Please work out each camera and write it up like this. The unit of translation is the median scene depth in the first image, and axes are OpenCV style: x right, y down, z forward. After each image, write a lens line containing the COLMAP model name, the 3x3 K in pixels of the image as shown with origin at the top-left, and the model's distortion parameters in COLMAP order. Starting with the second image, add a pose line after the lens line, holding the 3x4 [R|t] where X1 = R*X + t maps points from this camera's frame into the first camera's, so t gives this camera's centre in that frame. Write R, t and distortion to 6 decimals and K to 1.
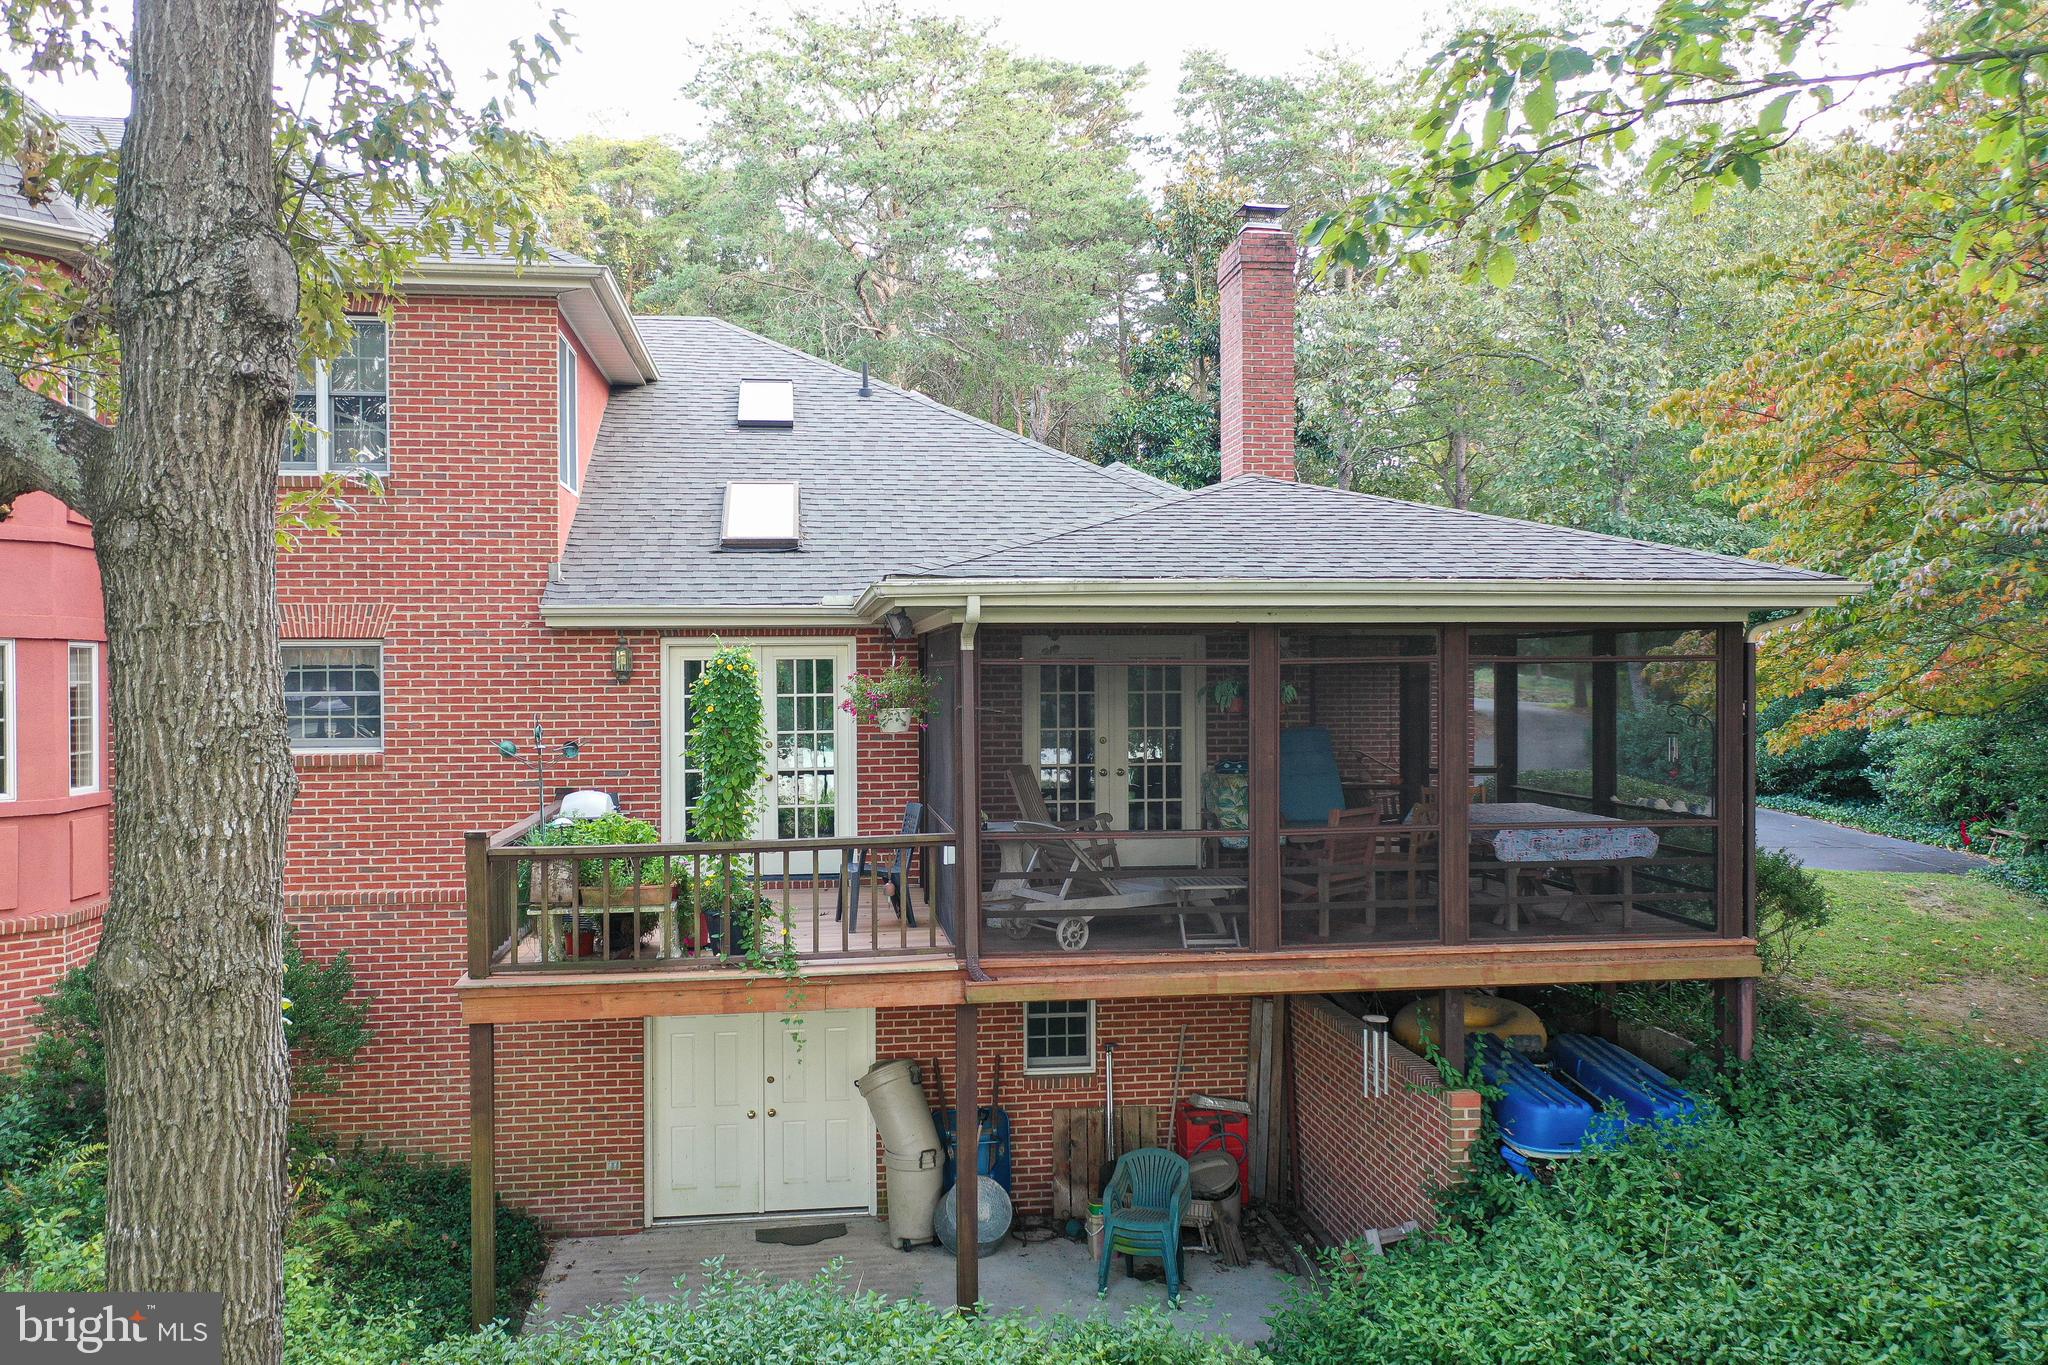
lens RADIAL K [[1643.3, 0, 1026.9], [0, 1643.3, 673.3], [0, 0, 1]] dist [0.036139, -0.007934]
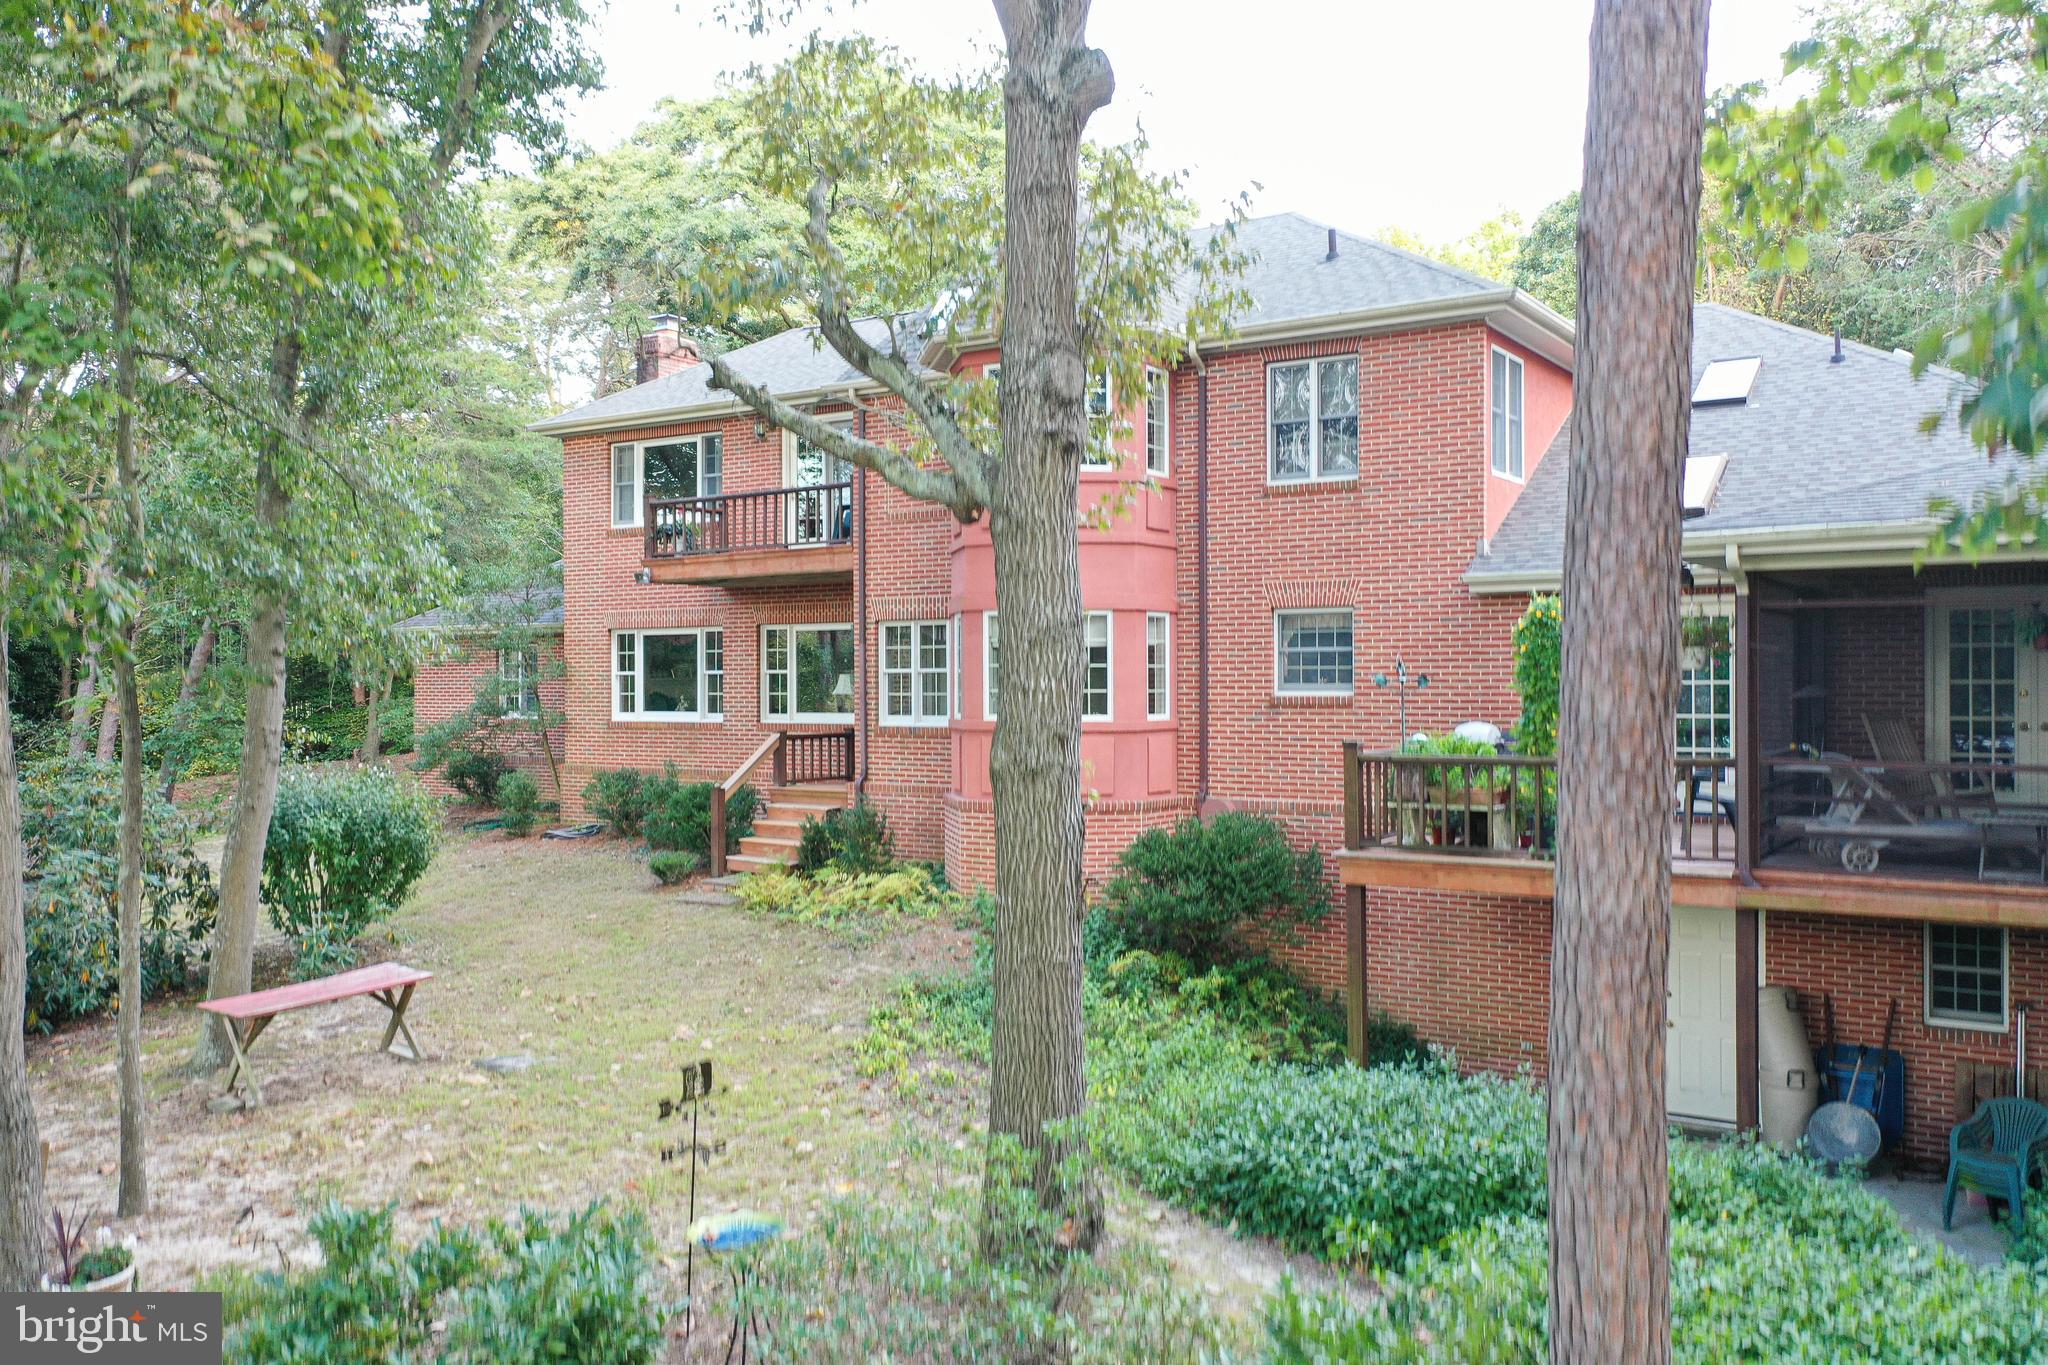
lens RADIAL K [[1643.3, 0, 1026.9], [0, 1643.3, 673.3], [0, 0, 1]] dist [0.036139, -0.007934]
pose [[0.765956, 0.003876, -0.642882, 0.305402], [-0.002142, 0.999992, 0.003477, 0.035416], [0.642890, -0.001286, 0.765957, -0.178568]]
